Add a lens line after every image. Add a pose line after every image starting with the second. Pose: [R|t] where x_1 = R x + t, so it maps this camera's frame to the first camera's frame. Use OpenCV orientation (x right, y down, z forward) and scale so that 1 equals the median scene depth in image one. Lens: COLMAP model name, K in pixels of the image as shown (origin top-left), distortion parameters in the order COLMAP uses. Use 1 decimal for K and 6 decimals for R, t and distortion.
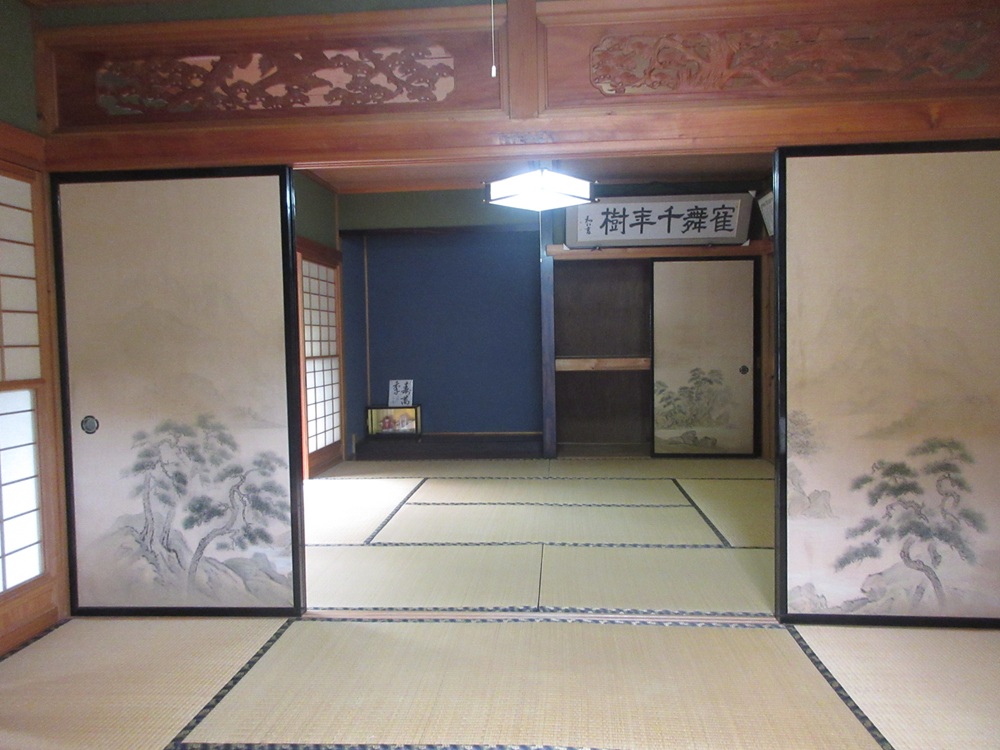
lens RADIAL K [[751.2, 0, 500.5], [0, 751.2, 370.2], [0, 0, 1]] dist [0.021399, 0.004606]
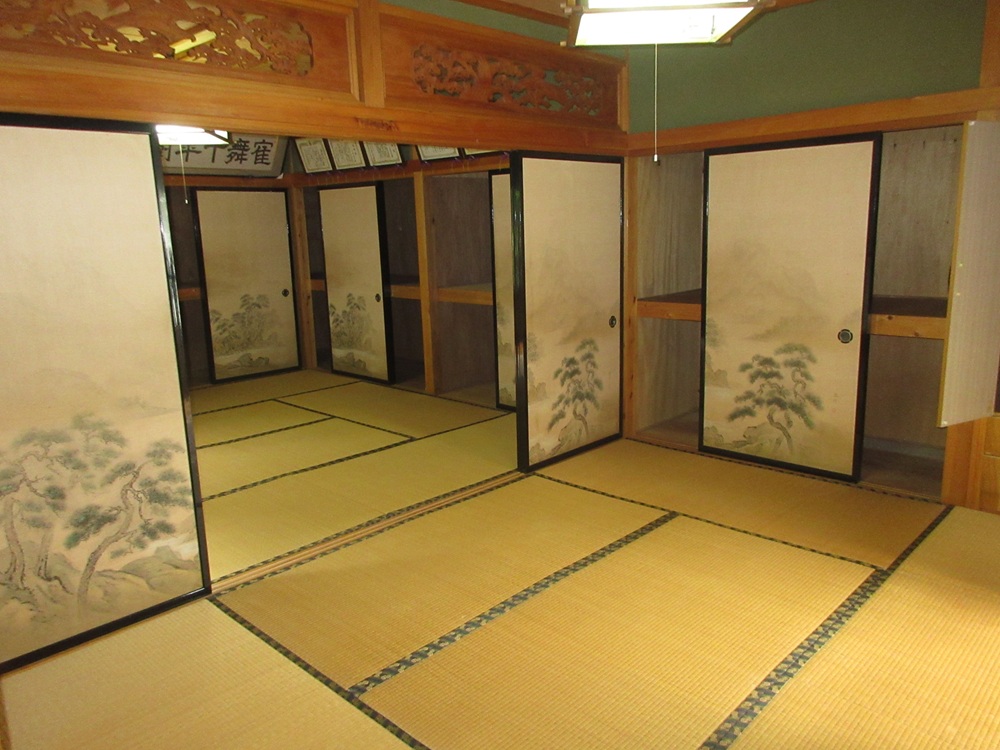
lens RADIAL K [[751.2, 0, 503.1], [0, 751.2, 367.8], [0, 0, 1]] dist [0.021399, 0.004606]
pose [[0.637258, -0.148411, 0.756225, -0.726028], [0.048760, 0.987080, 0.152628, -0.099960], [-0.769106, -0.060390, 0.636261, 0.087065]]
